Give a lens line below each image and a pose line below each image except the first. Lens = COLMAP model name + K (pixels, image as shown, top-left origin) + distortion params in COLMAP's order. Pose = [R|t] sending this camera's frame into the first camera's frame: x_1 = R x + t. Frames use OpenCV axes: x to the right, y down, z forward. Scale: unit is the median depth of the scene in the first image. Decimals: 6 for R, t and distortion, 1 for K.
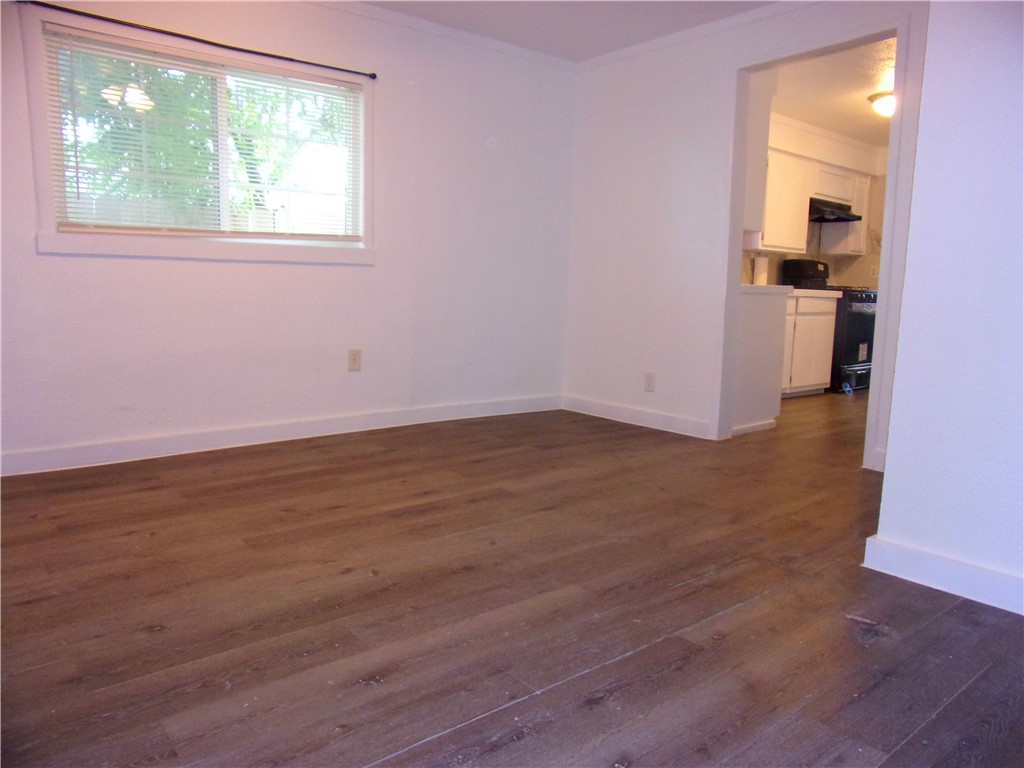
lens RADIAL K [[712.8, 0, 512.6], [0, 712.8, 387.4], [0, 0, 1]] dist [-0.056948, 0.023640]
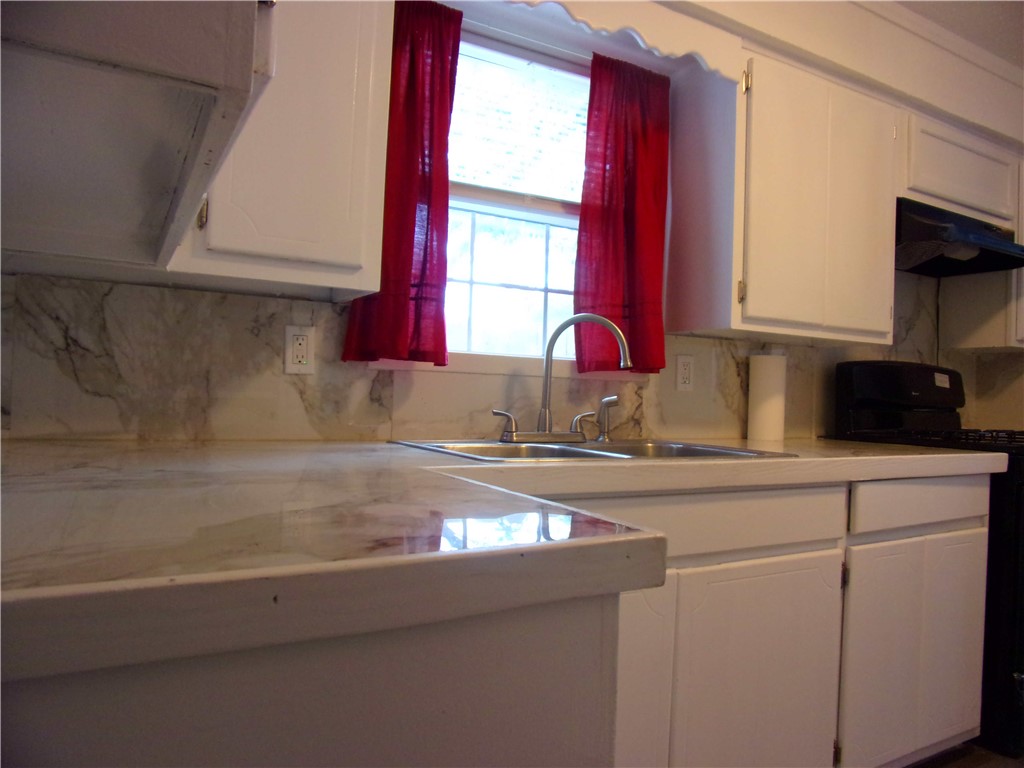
lens RADIAL K [[712.8, 0, 520.5], [0, 712.8, 392.6], [0, 0, 1]] dist [-0.056948, 0.023640]
pose [[0.987970, 0.007537, -0.154463, 0.280370], [-0.029219, 0.989919, -0.138586, -0.108327], [0.151862, 0.141432, 0.978231, 0.613941]]
